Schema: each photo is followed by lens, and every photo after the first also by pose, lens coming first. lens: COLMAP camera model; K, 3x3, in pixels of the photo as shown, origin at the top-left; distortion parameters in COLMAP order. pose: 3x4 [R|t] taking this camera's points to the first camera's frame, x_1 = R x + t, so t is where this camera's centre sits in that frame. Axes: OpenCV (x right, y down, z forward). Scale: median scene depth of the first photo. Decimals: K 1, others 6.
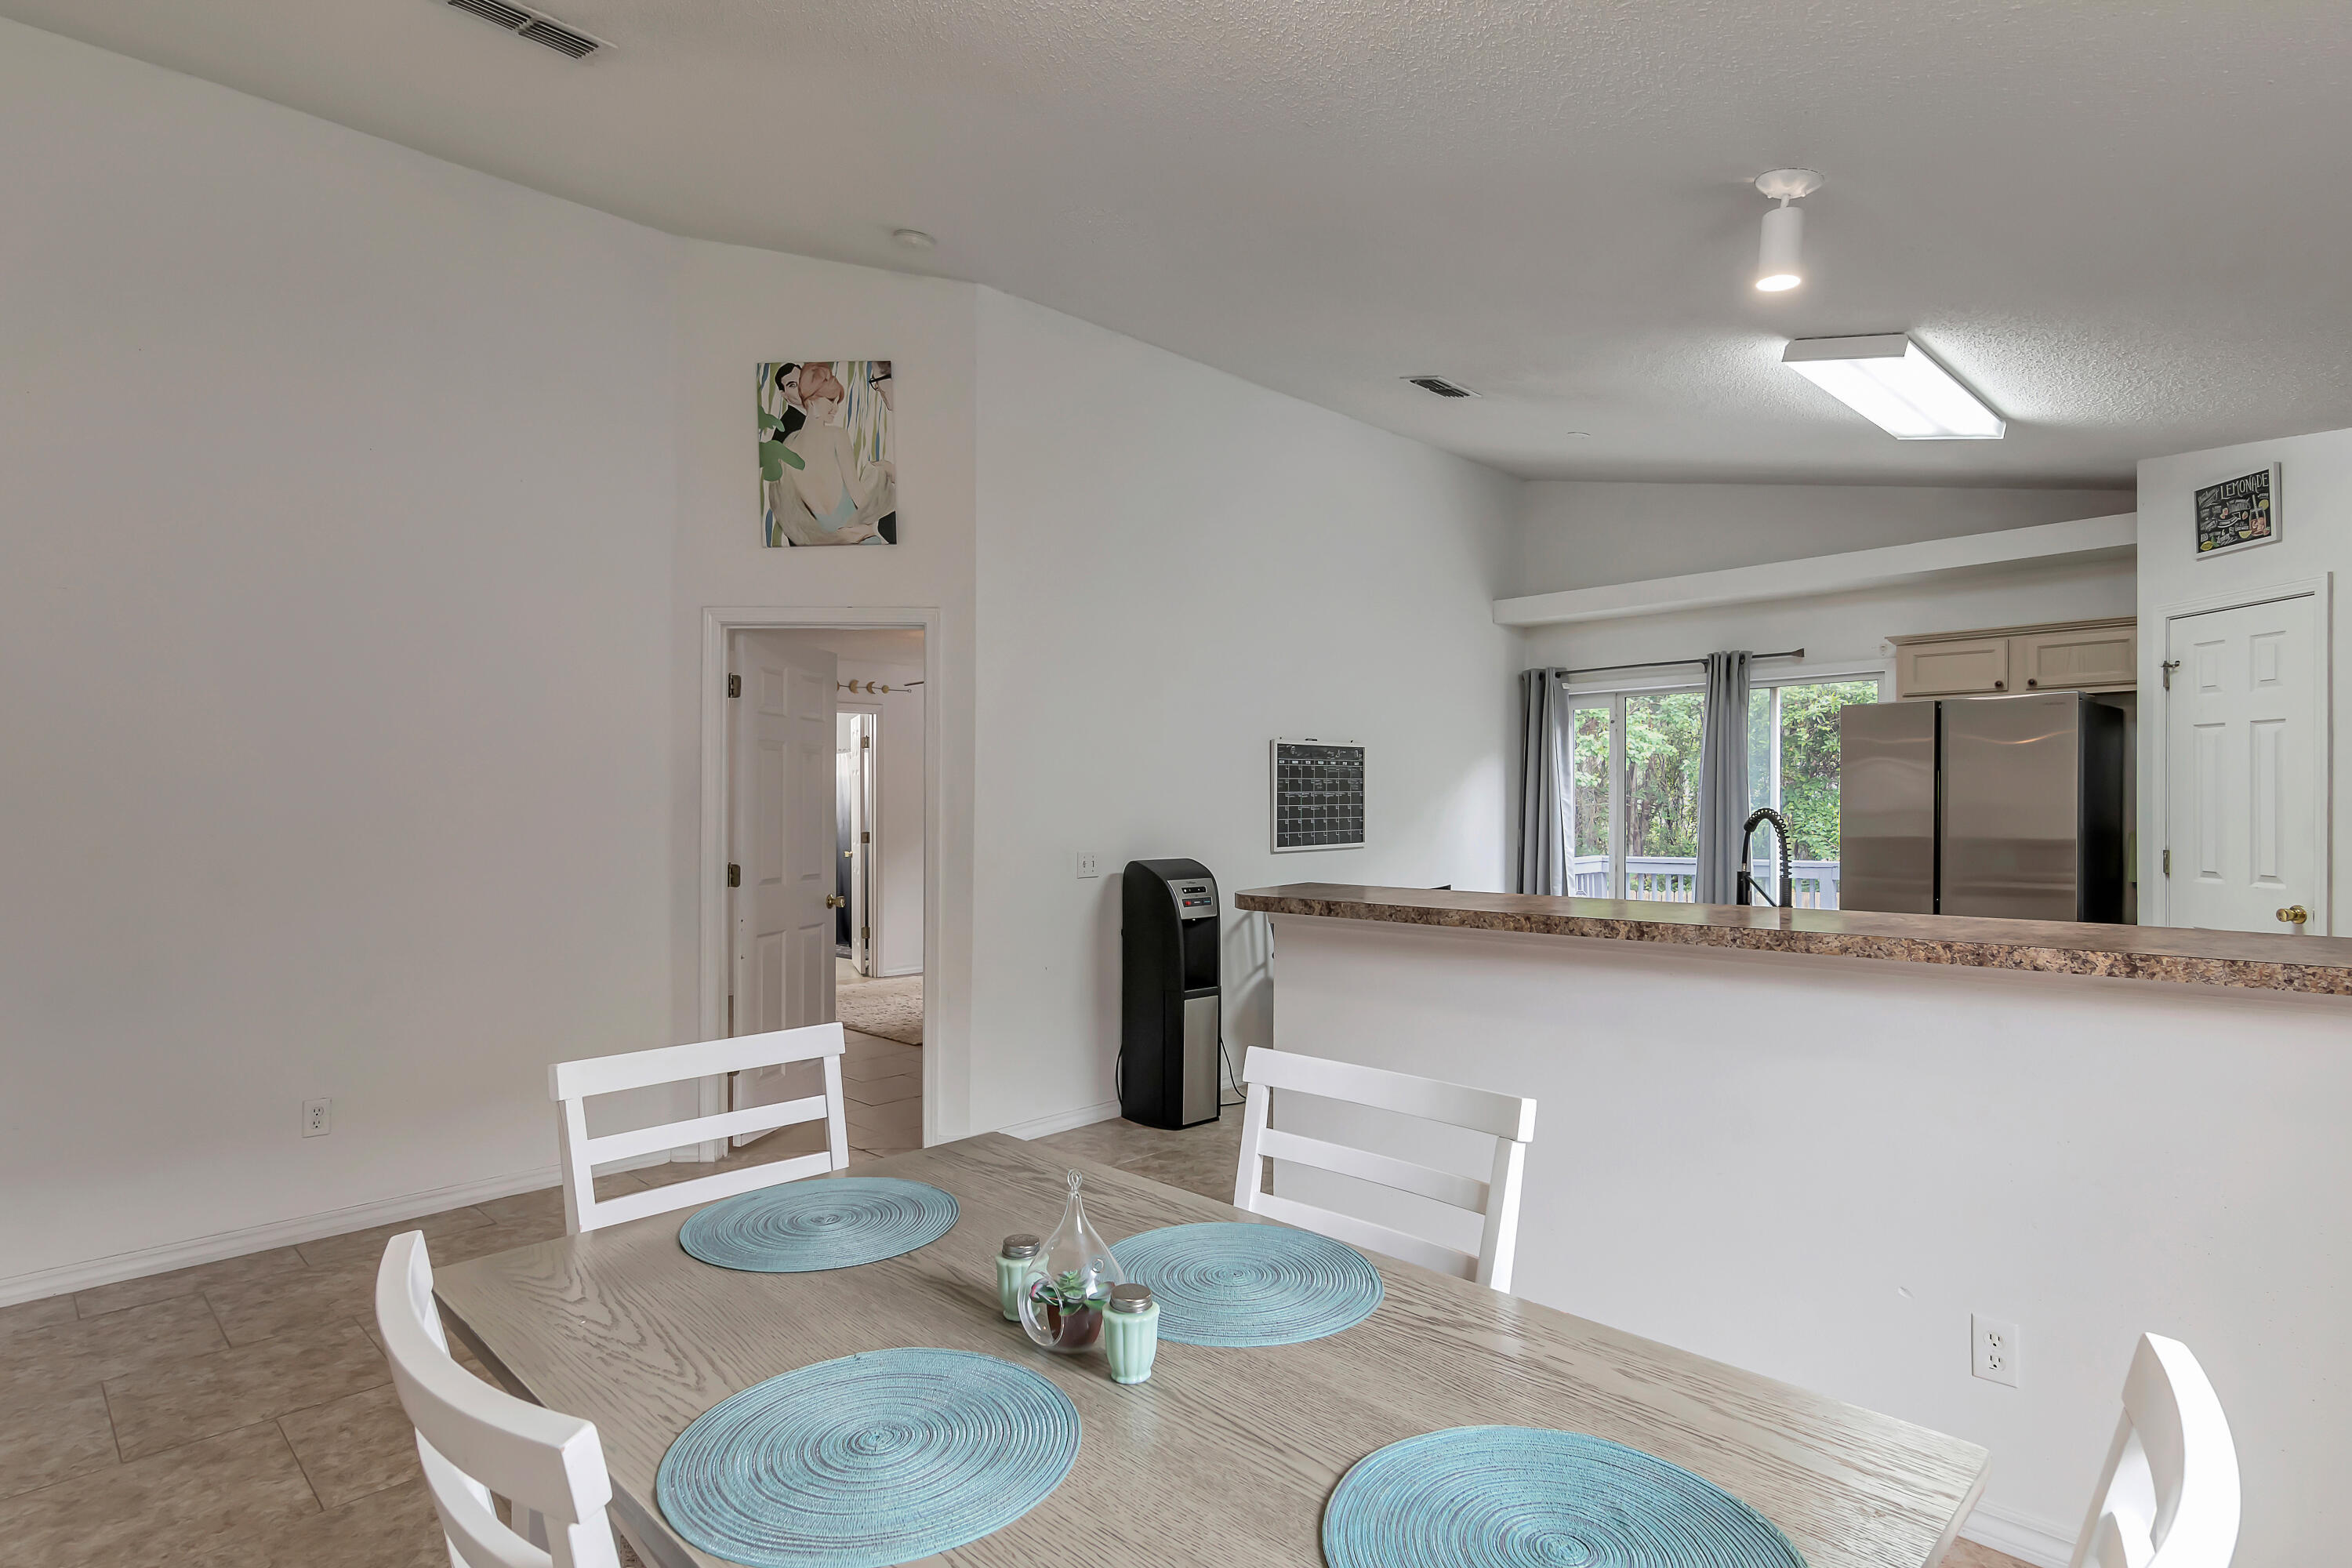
lens RADIAL K [[1208.8, 0, 1169.0], [0, 1208.8, 812.5], [0, 0, 1]] dist [0.004208, 0.001895]
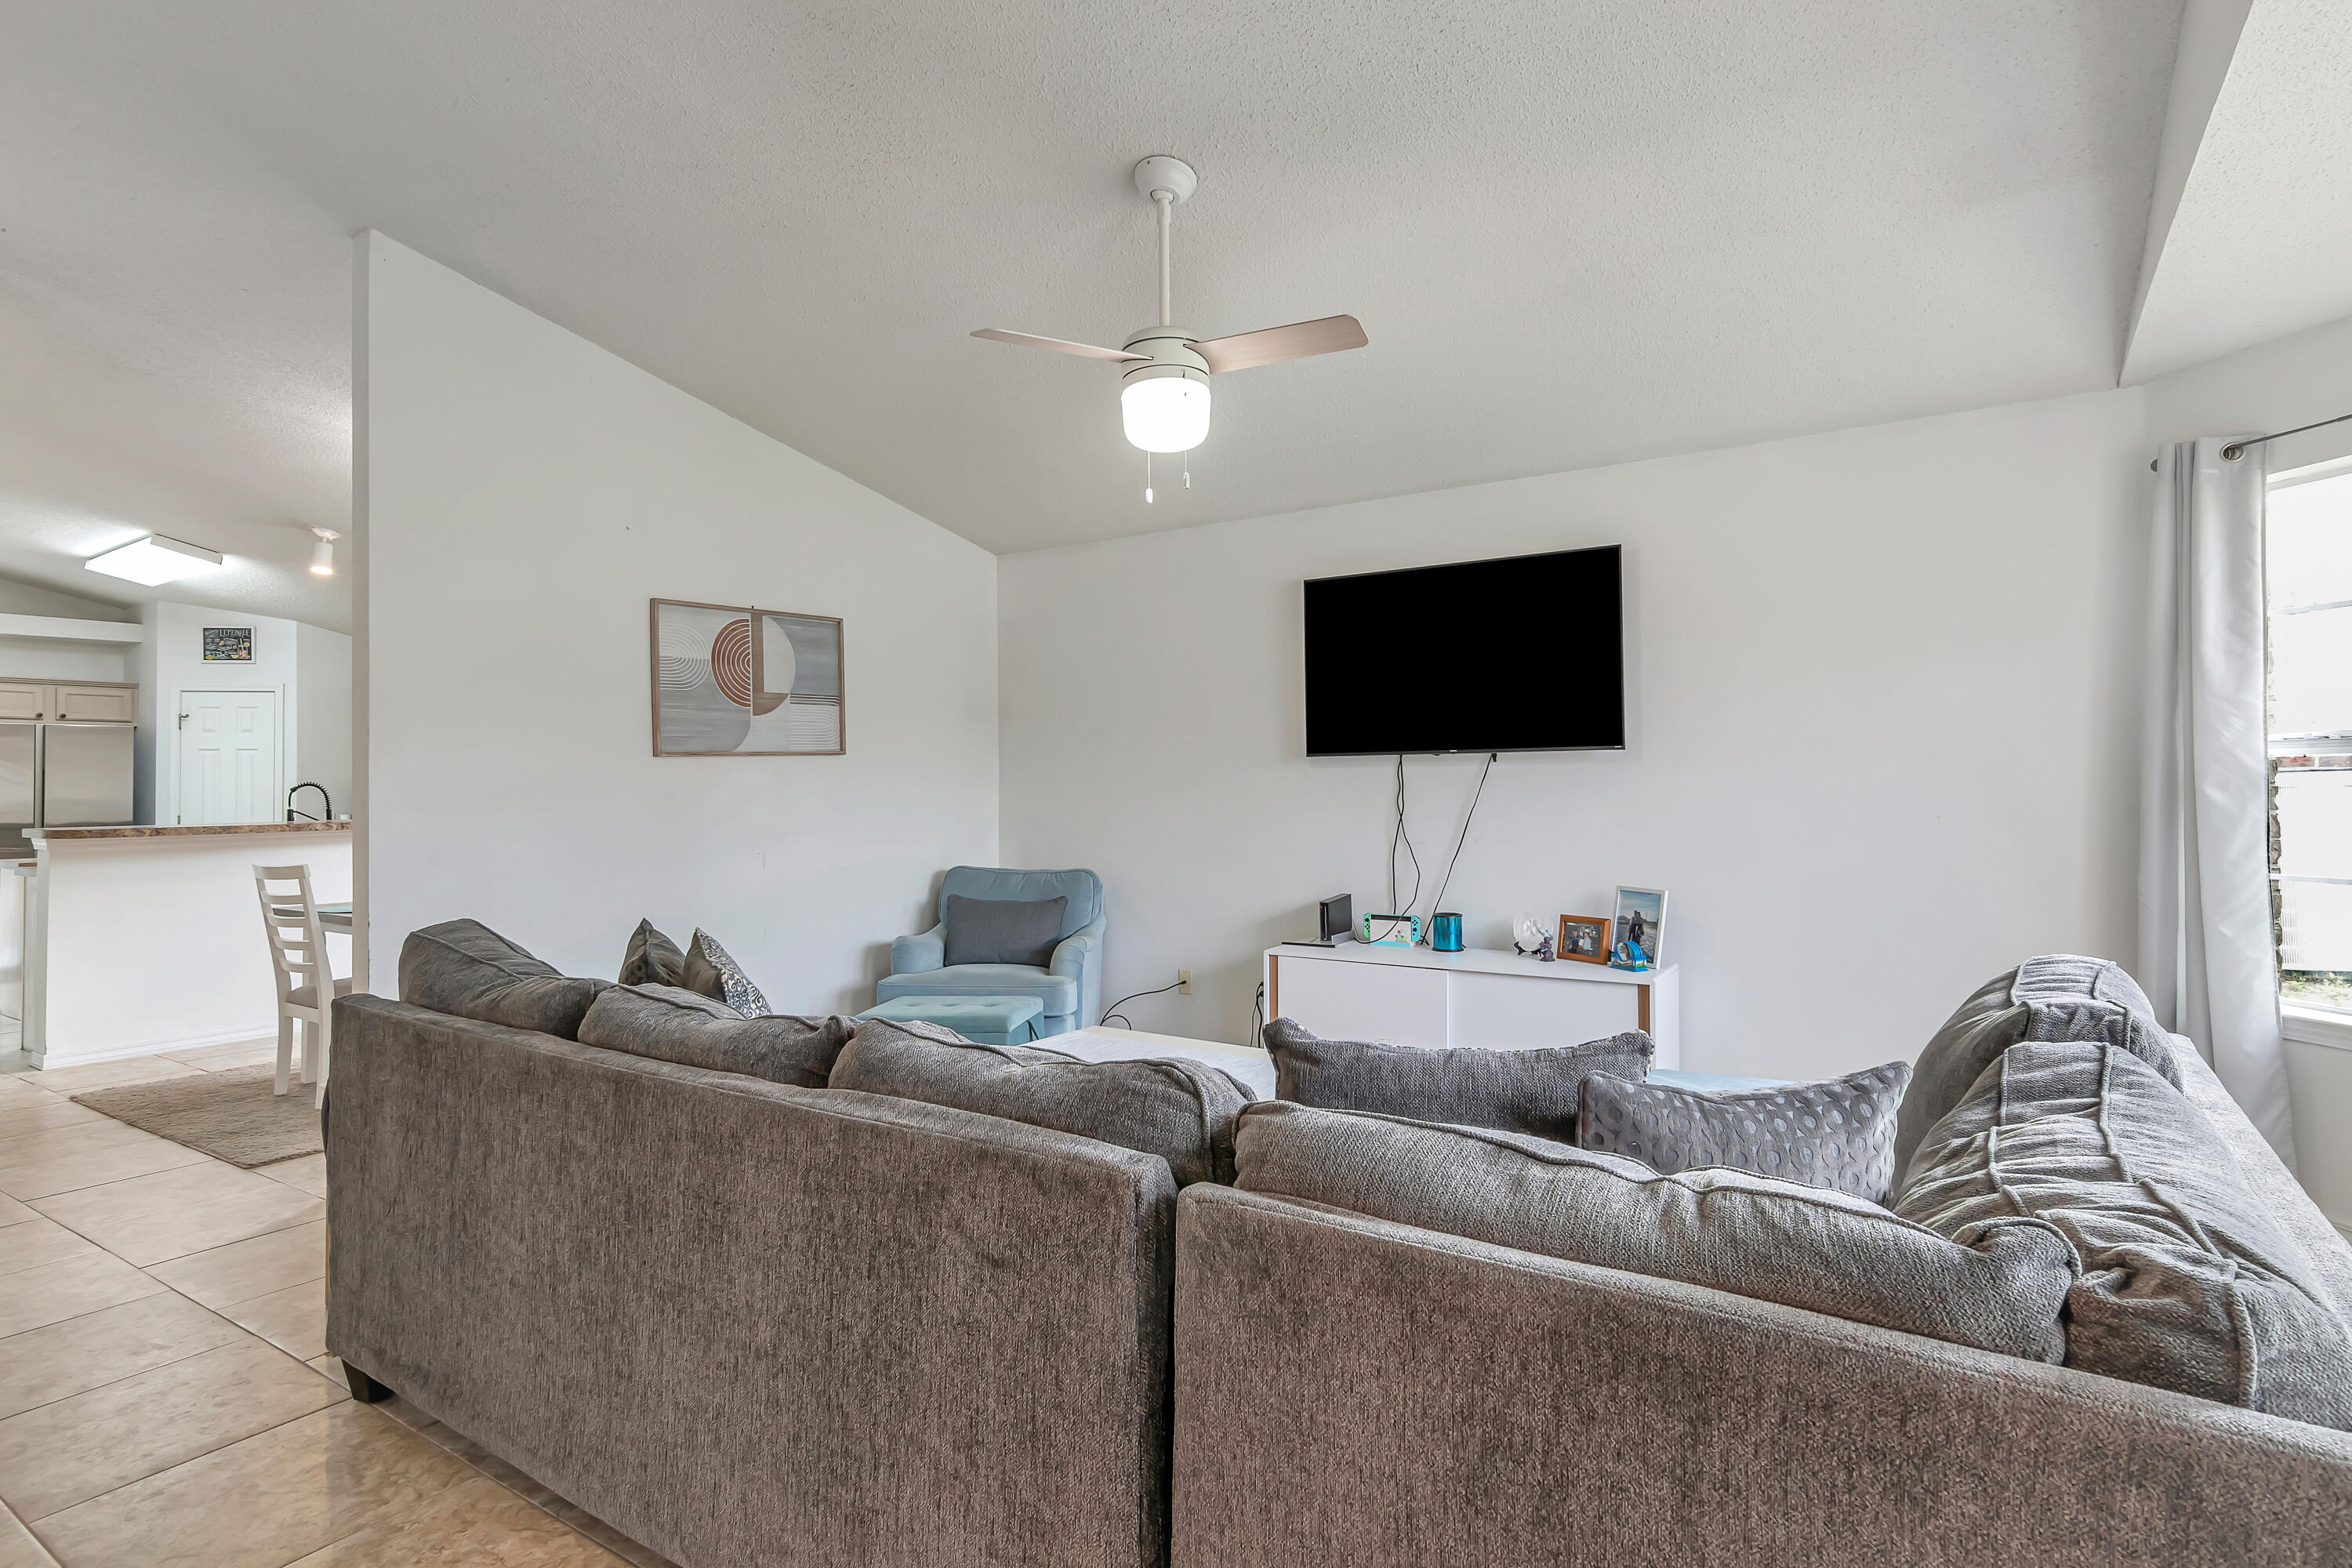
lens RADIAL K [[1211.4, 0, 1183.3], [0, 1211.4, 763.2], [0, 0, 1]] dist [0.001598, 0.000553]
pose [[-0.201727, 0.031119, 0.978947, -1.137434], [0.027542, 0.999280, -0.026090, 0.036010], [-0.979055, 0.021699, -0.202439, -0.107359]]
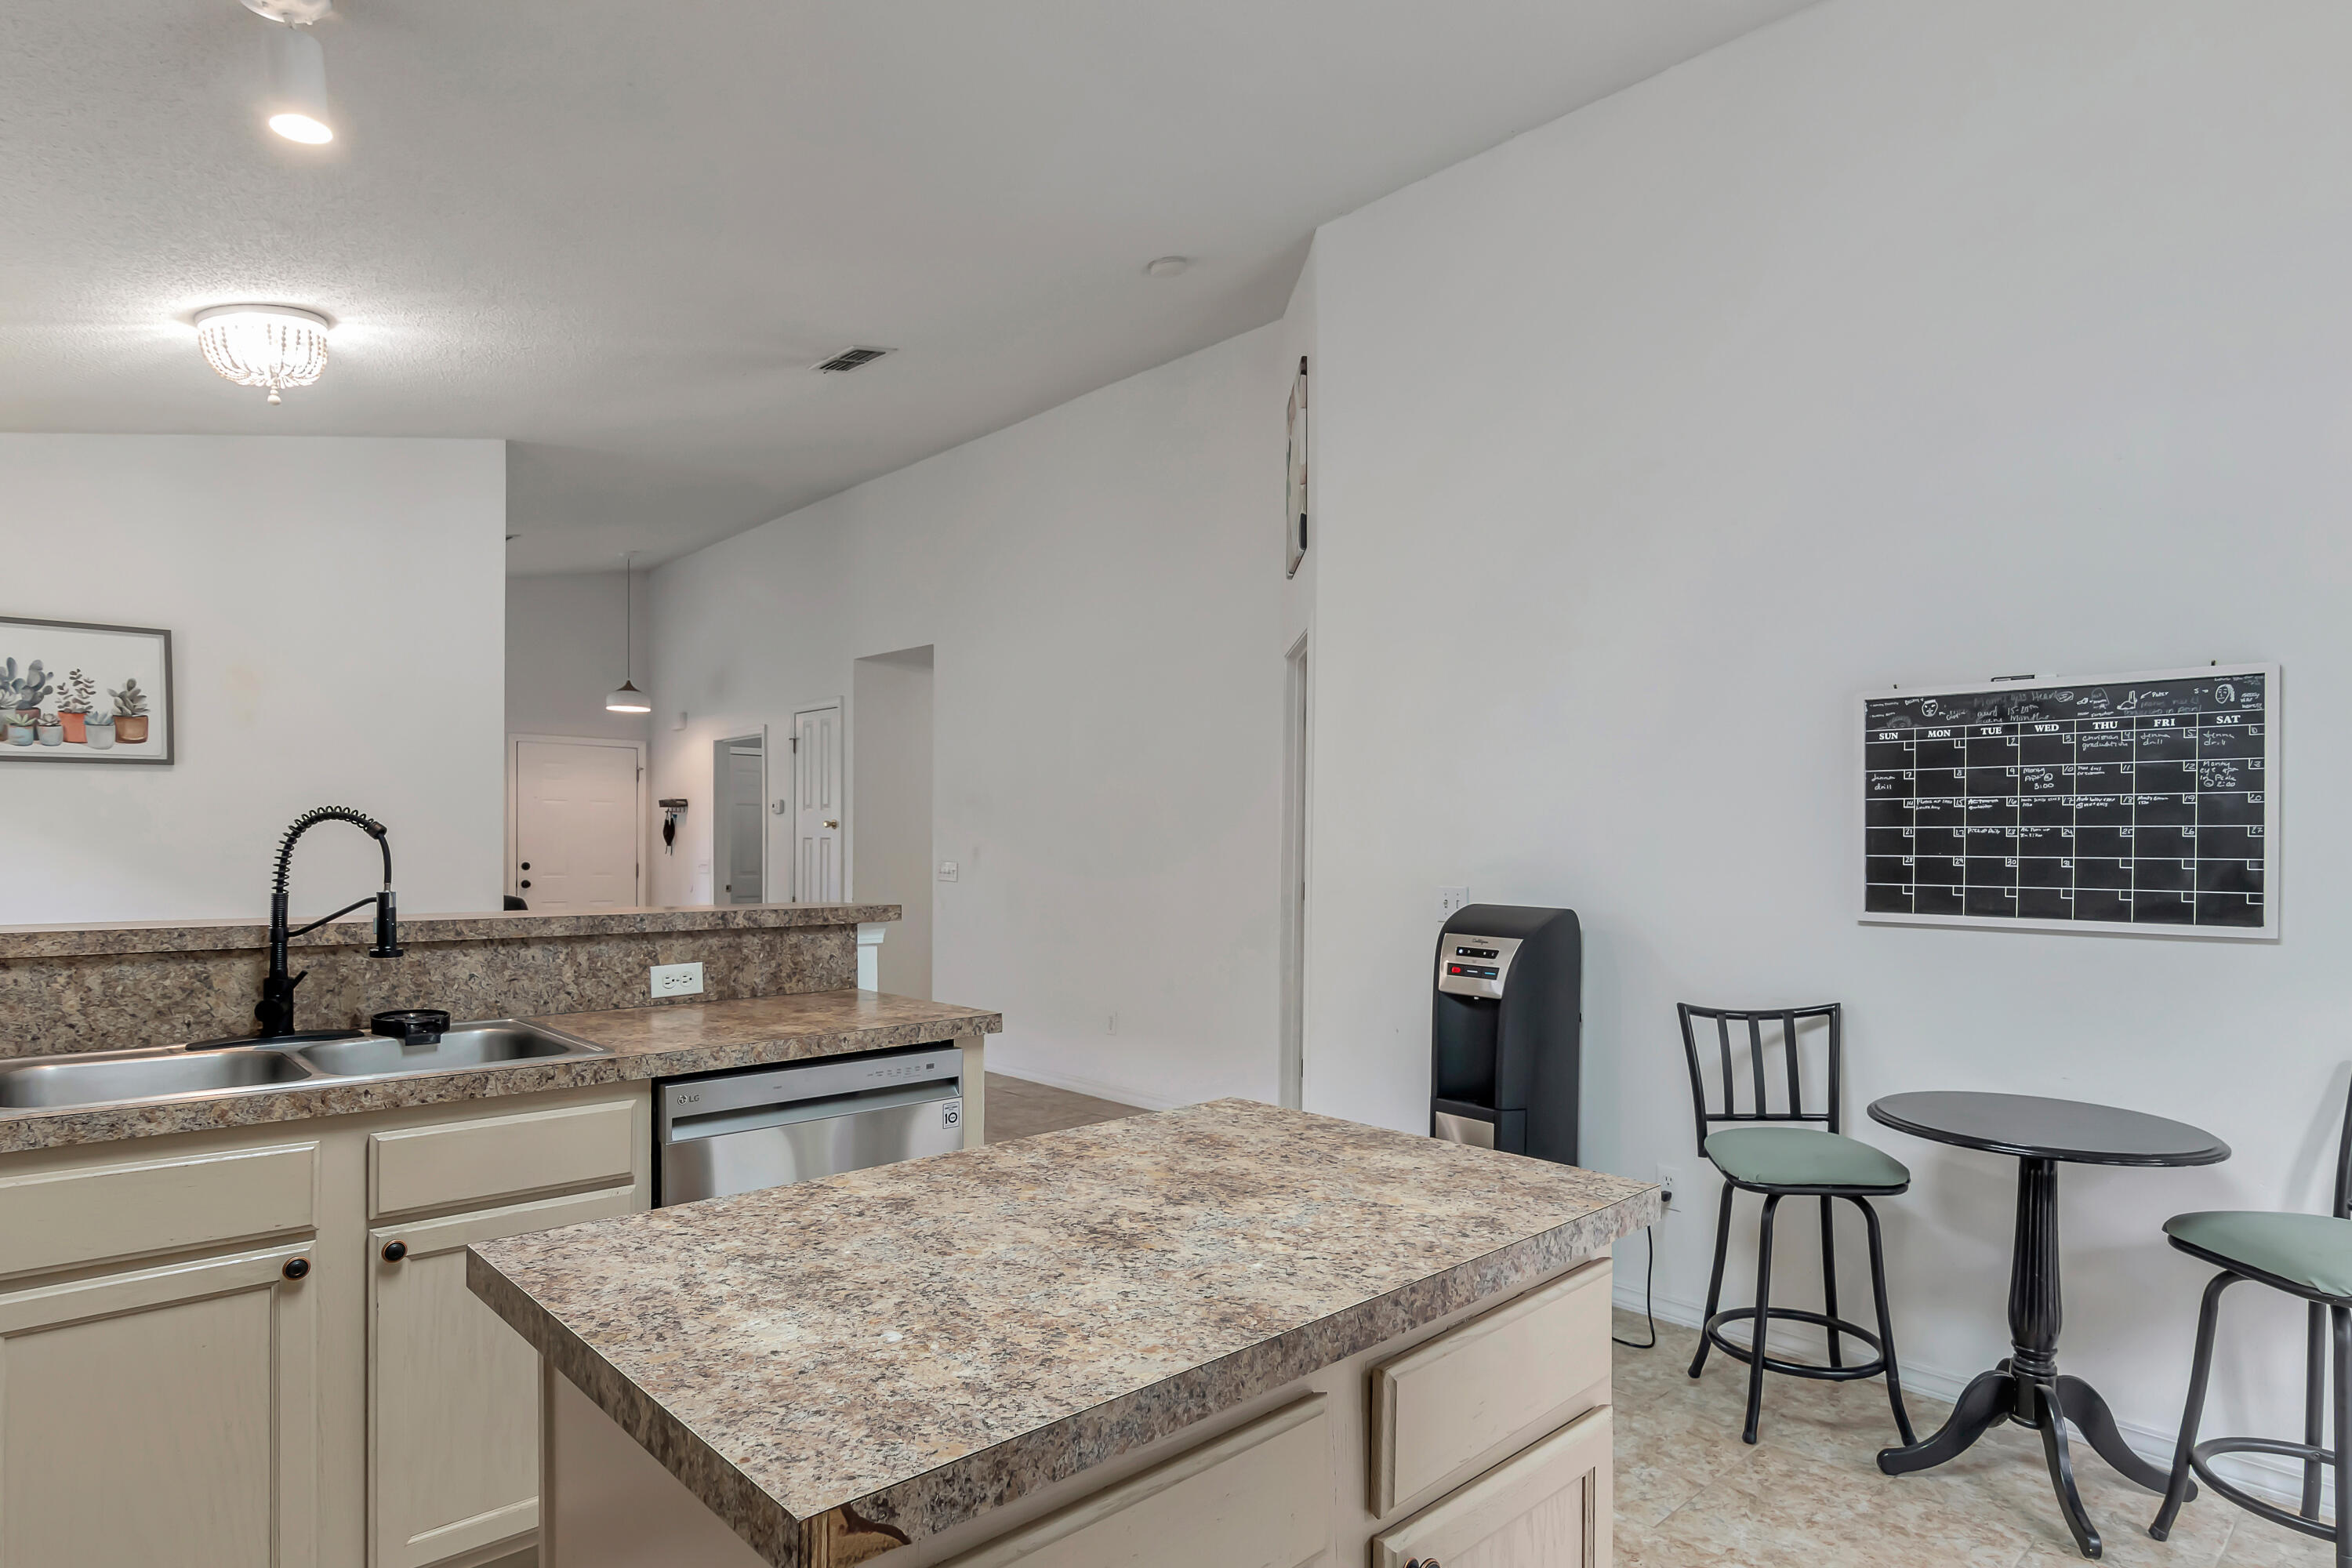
lens RADIAL K [[1264.5, 0, 1216.8], [0, 1264.5, 847.5], [0, 0, 1]] dist [0.000759, 0.000311]
pose [[-0.014786, 0.012118, -0.999817, 0.660395], [-0.018351, 0.999755, 0.012389, 0.001240], [0.999722, 0.018531, -0.014560, 0.809871]]
